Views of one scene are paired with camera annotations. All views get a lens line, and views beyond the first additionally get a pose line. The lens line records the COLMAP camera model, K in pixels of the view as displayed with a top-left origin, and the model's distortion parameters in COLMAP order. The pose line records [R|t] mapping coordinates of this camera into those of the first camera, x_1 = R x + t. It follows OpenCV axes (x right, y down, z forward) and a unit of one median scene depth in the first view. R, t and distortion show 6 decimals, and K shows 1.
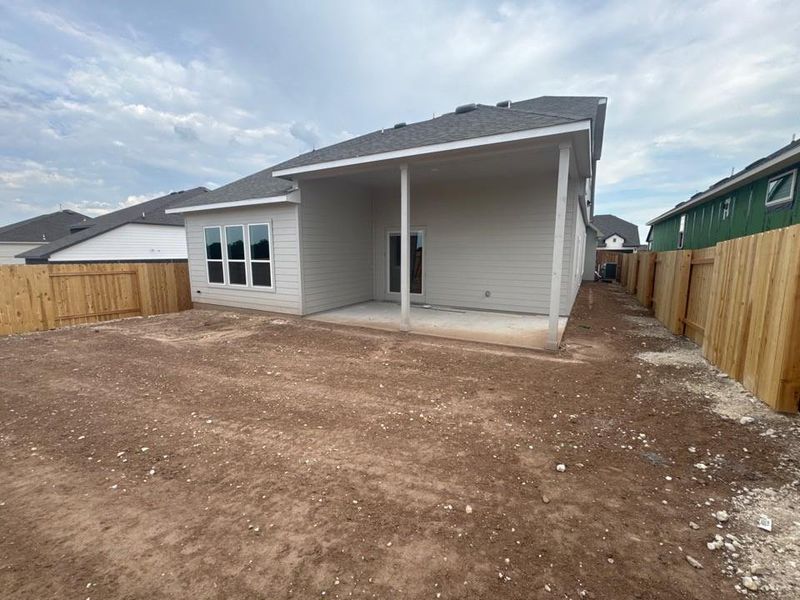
lens RADIAL K [[336.4, 0, 399.0], [0, 336.4, 302.0], [0, 0, 1]] dist [0.008145, 0.000725]
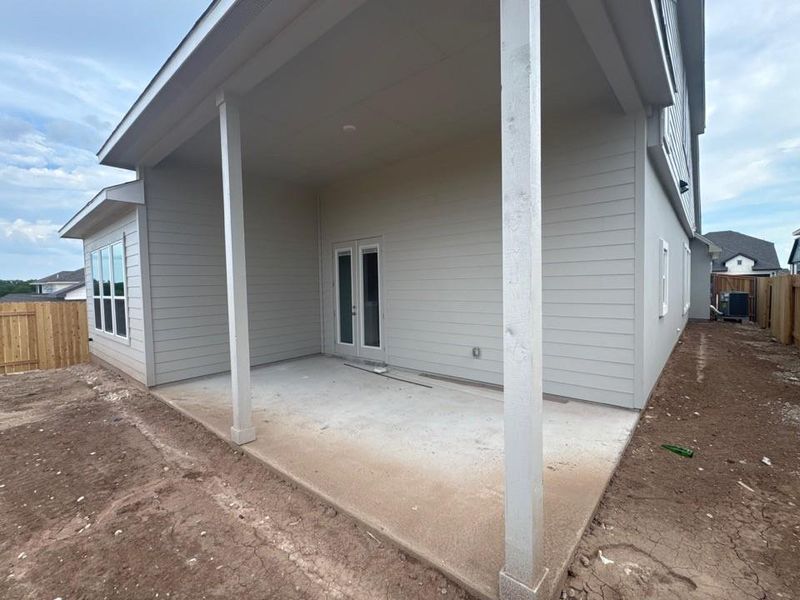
lens RADIAL K [[356.7, 0, 399.8], [0, 356.7, 296.5], [0, 0, 1]] dist [-0.000686, -0.001265]
pose [[0.979893, -0.014476, -0.198996, 0.196909], [-0.008739, 0.993293, -0.115292, -0.035018], [0.199330, 0.114713, 0.973195, 0.316327]]
